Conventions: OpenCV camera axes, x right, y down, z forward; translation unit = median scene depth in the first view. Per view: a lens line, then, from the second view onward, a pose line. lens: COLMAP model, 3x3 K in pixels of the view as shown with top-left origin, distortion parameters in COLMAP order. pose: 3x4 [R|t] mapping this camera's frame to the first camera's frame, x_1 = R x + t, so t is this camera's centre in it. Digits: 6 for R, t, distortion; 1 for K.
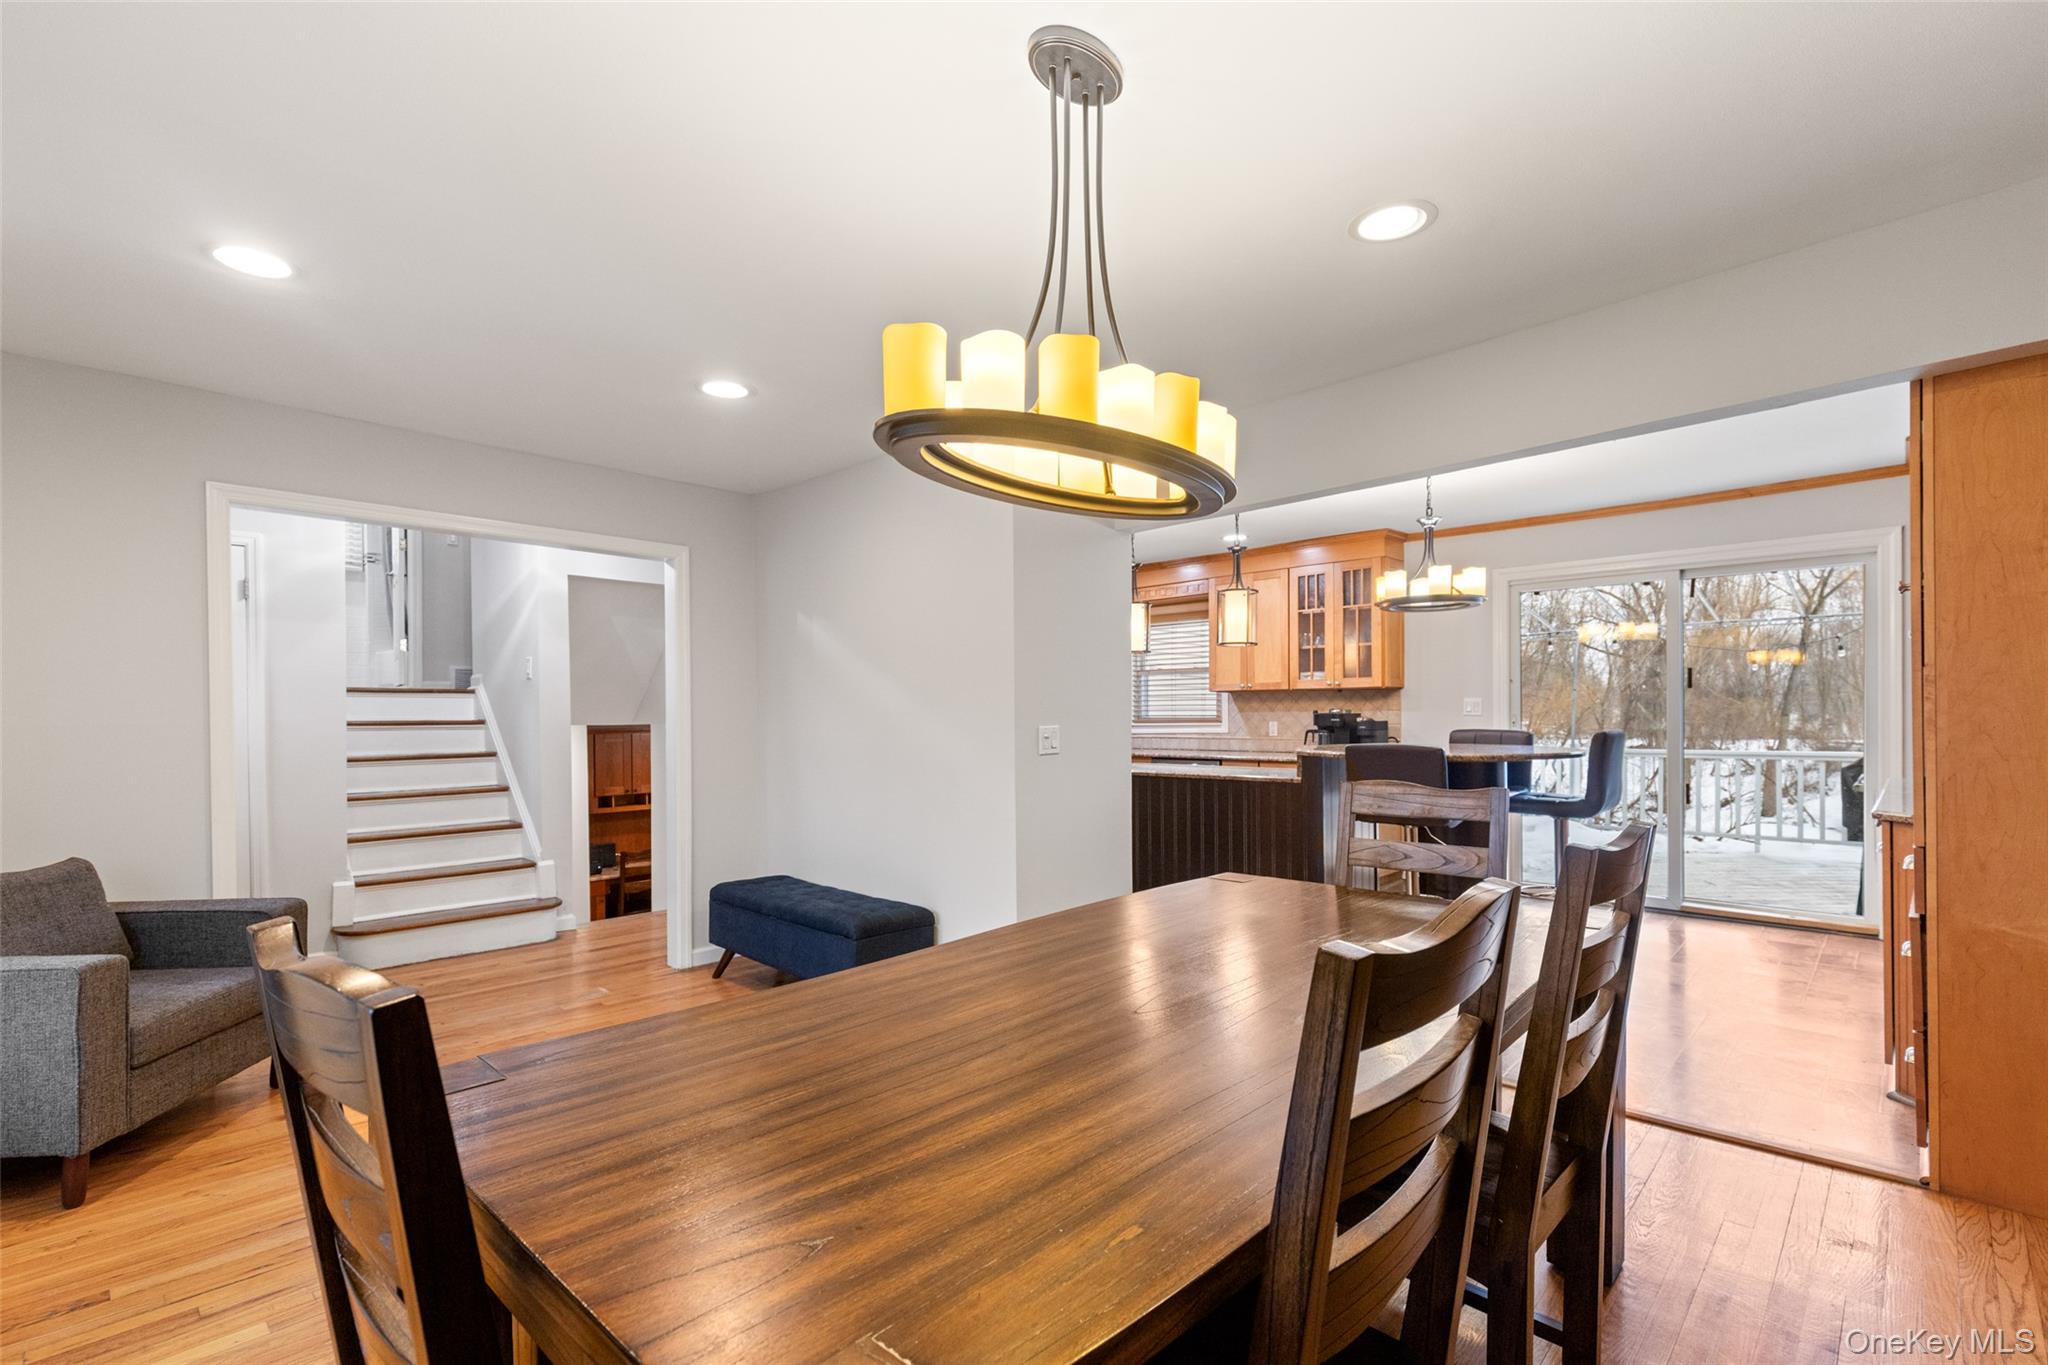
lens RADIAL K [[920.6, 0, 995.6], [0, 920.6, 717.7], [0, 0, 1]] dist [-0.019954, -0.000059]
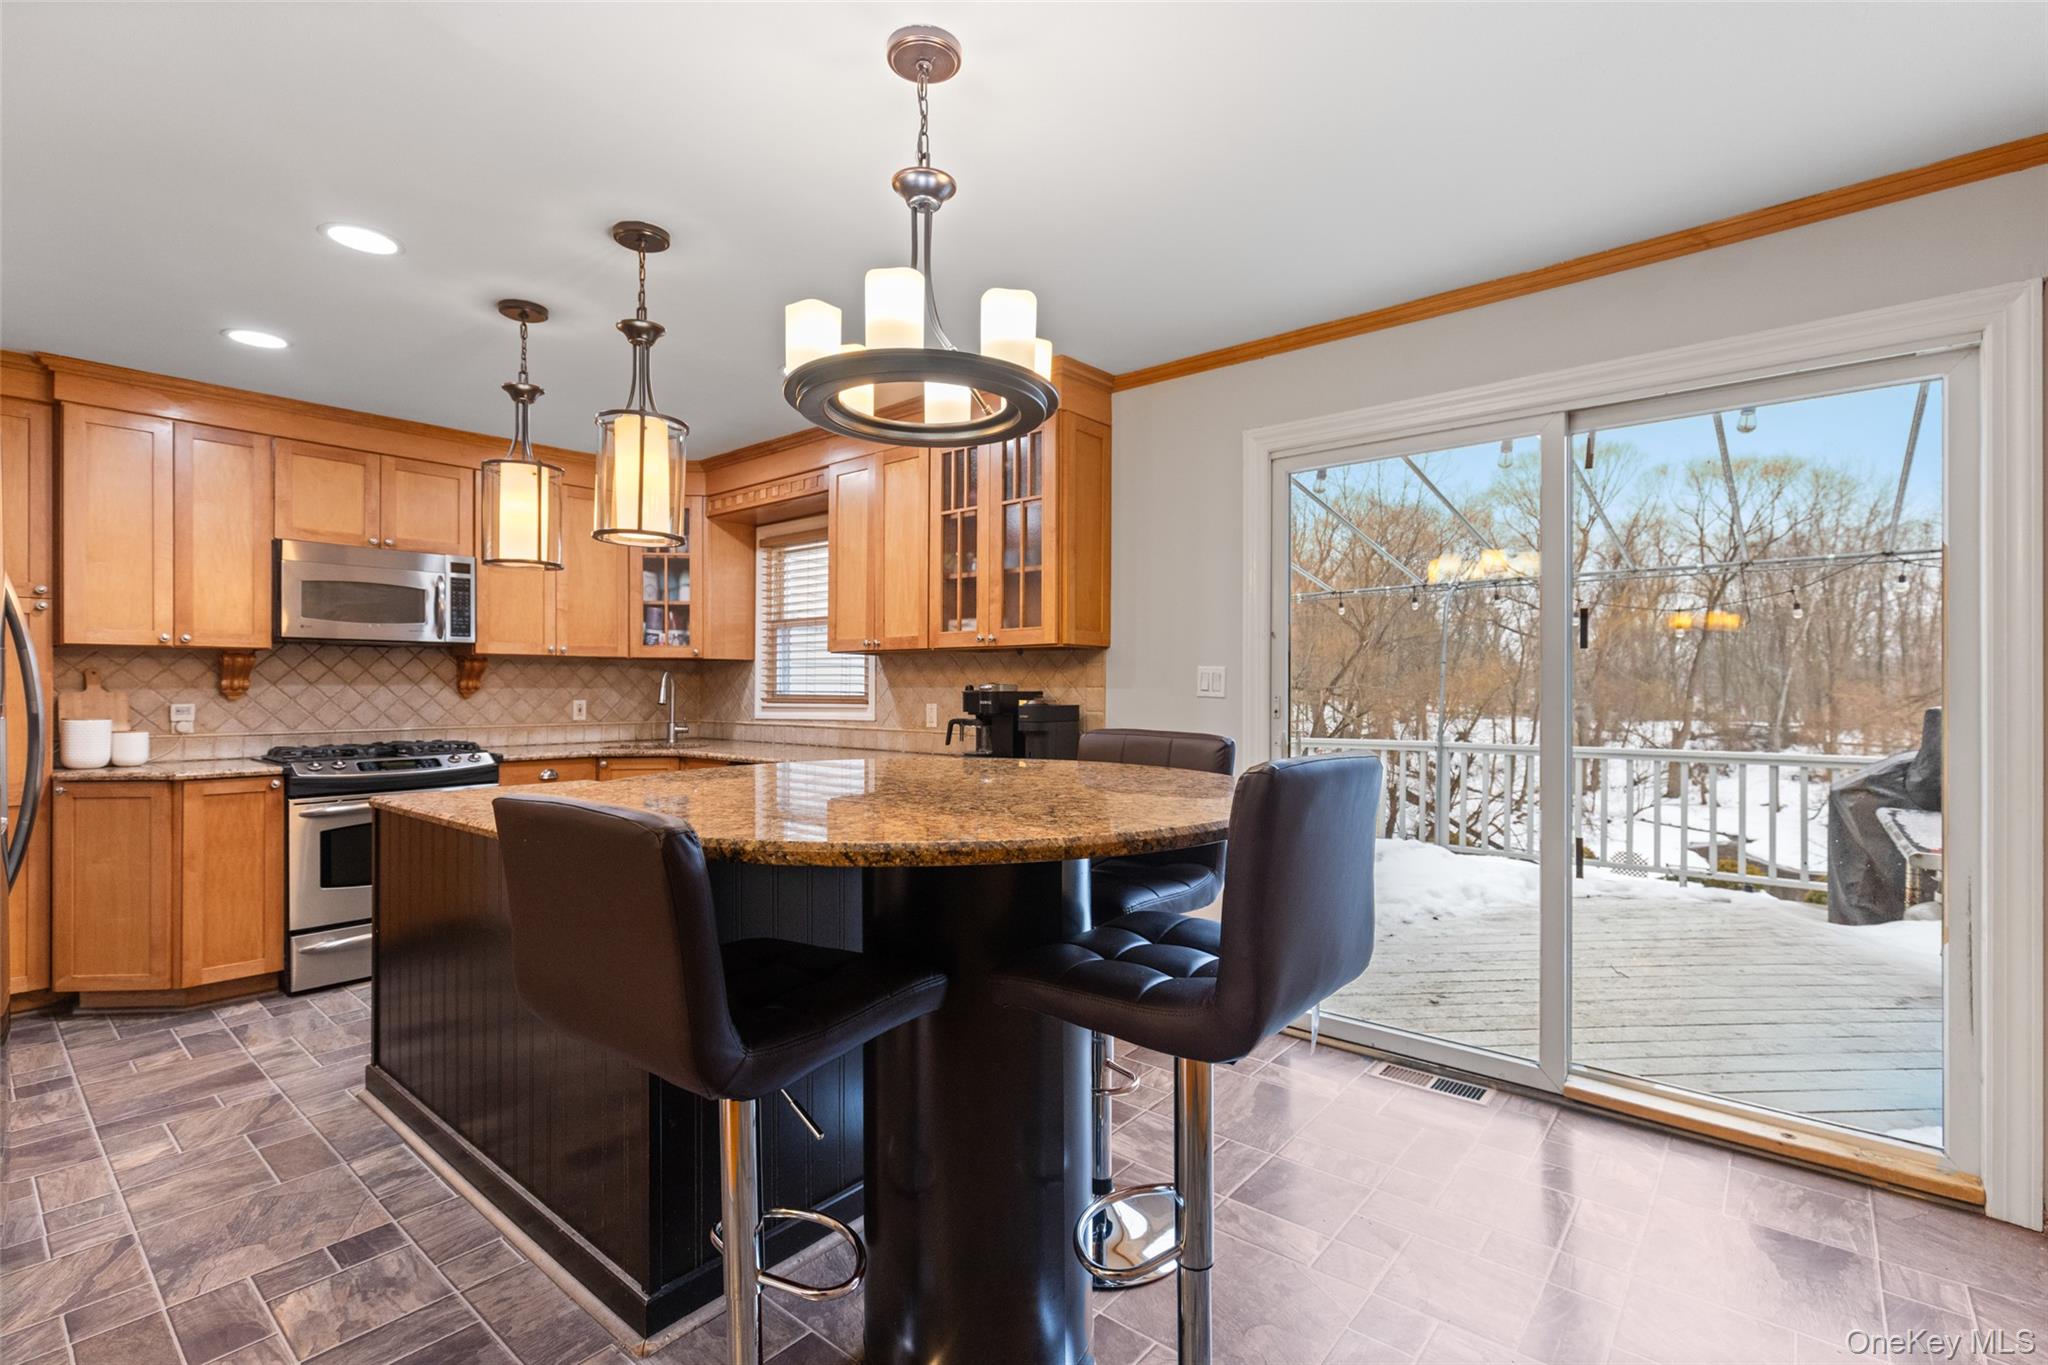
lens RADIAL K [[926.4, 0, 1024.0], [0, 926.4, 682.5], [0, 0, 1]] dist [-0.001003, -0.000284]
pose [[0.995387, 0.011885, 0.095204, 0.301087], [-0.010931, 0.999885, -0.010528, -0.003815], [-0.095318, 0.009438, 0.995402, 0.385550]]
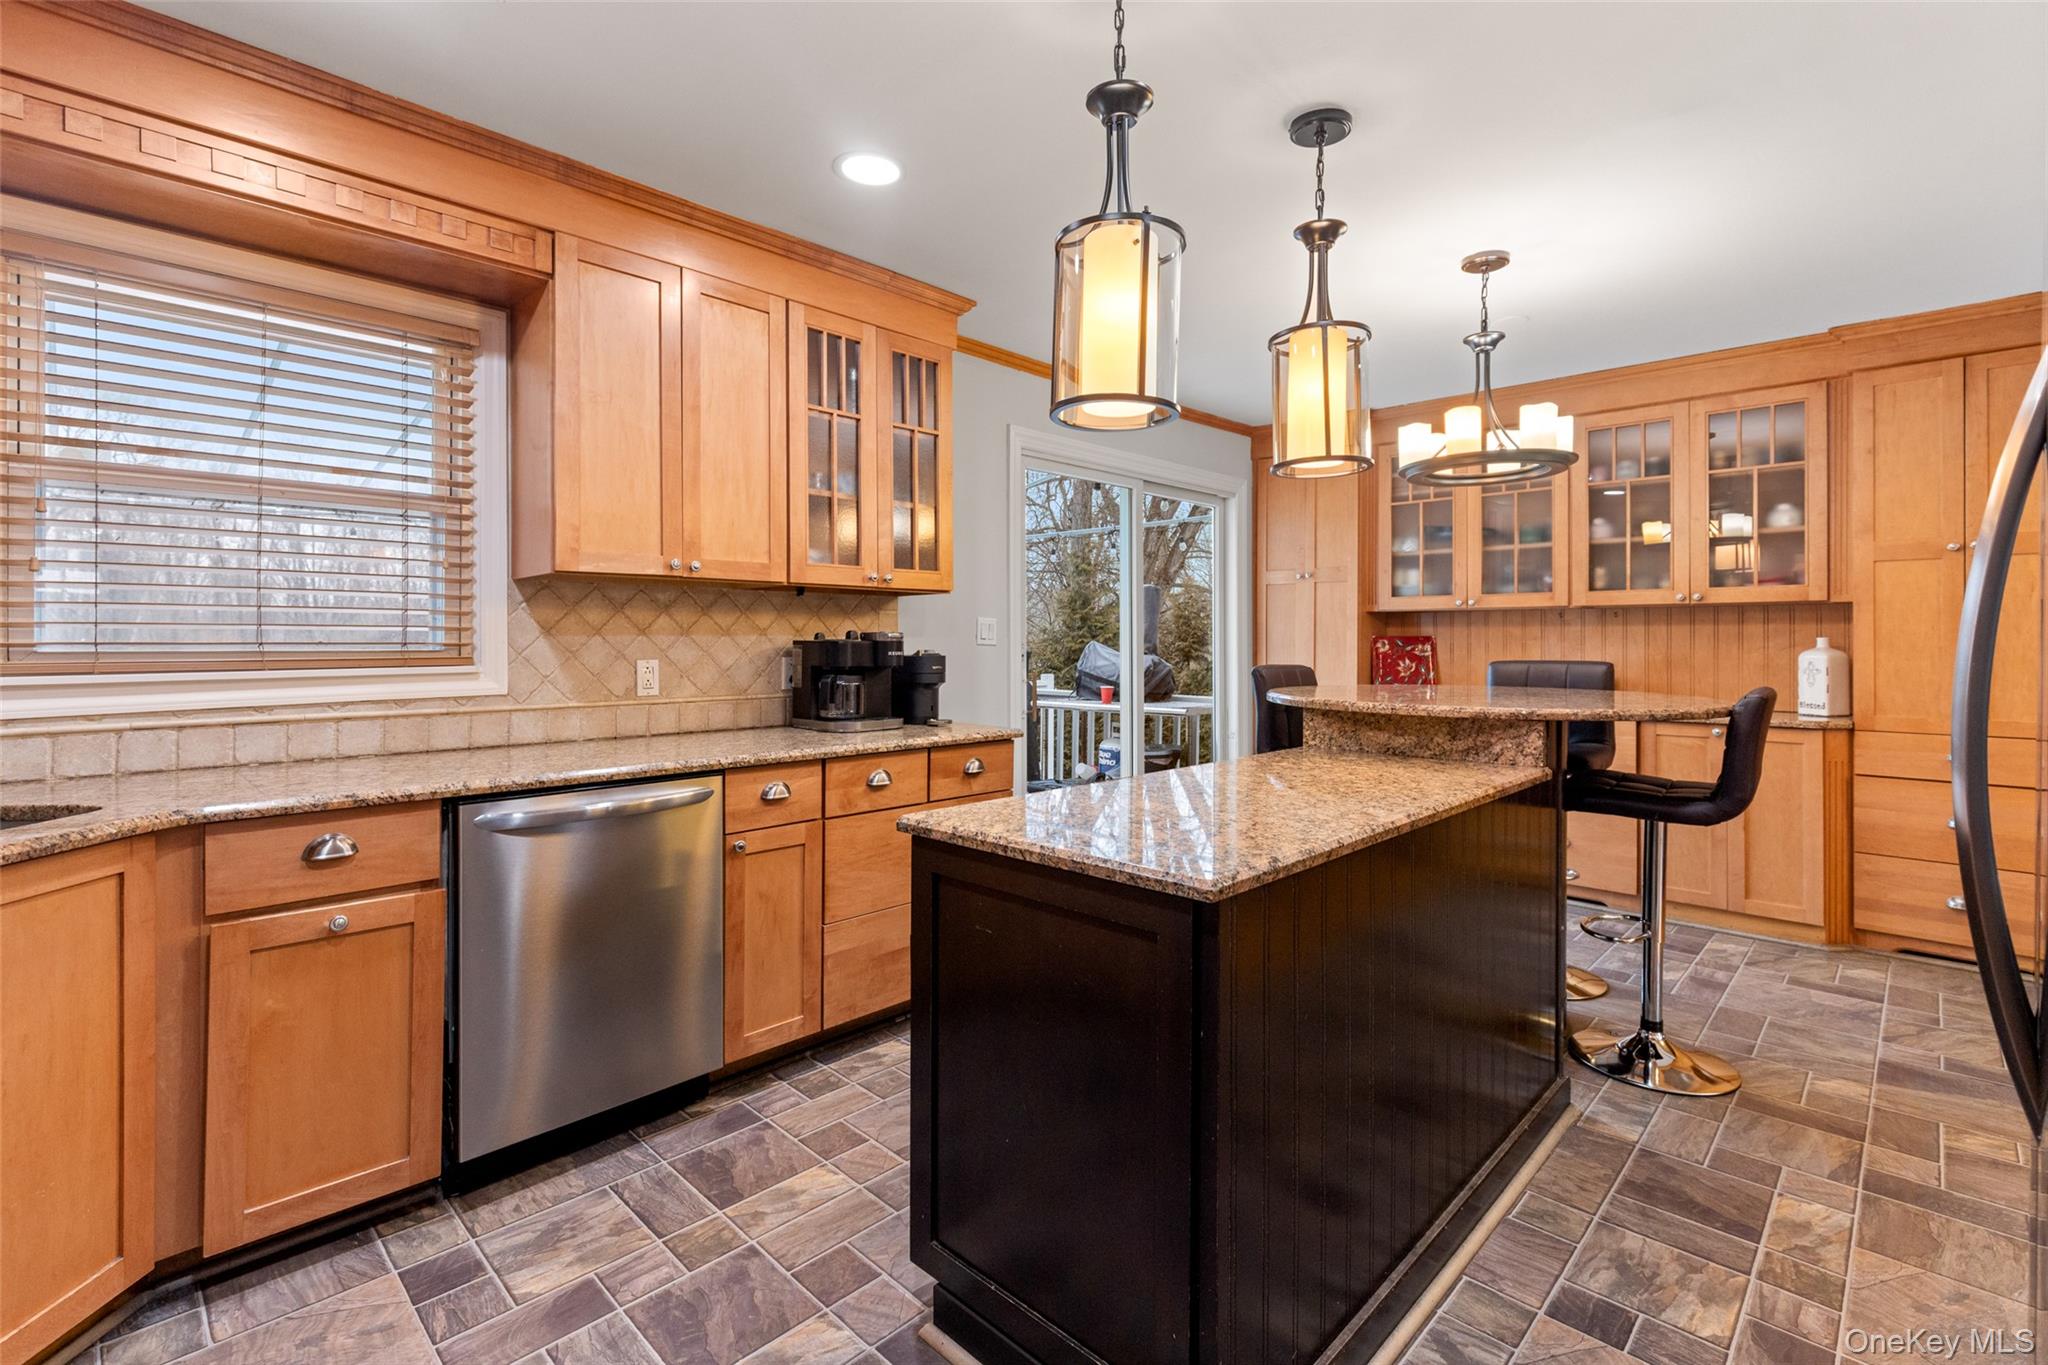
lens RADIAL K [[932.3, 0, 1027.5], [0, 932.3, 639.9], [0, 0, 1]] dist [0.002350, 0.000469]
pose [[-0.021336, 0.008457, 0.999737, -0.104045], [0.000725, 0.999964, -0.008443, -0.000803], [-0.999772, 0.000545, -0.021341, 0.835578]]
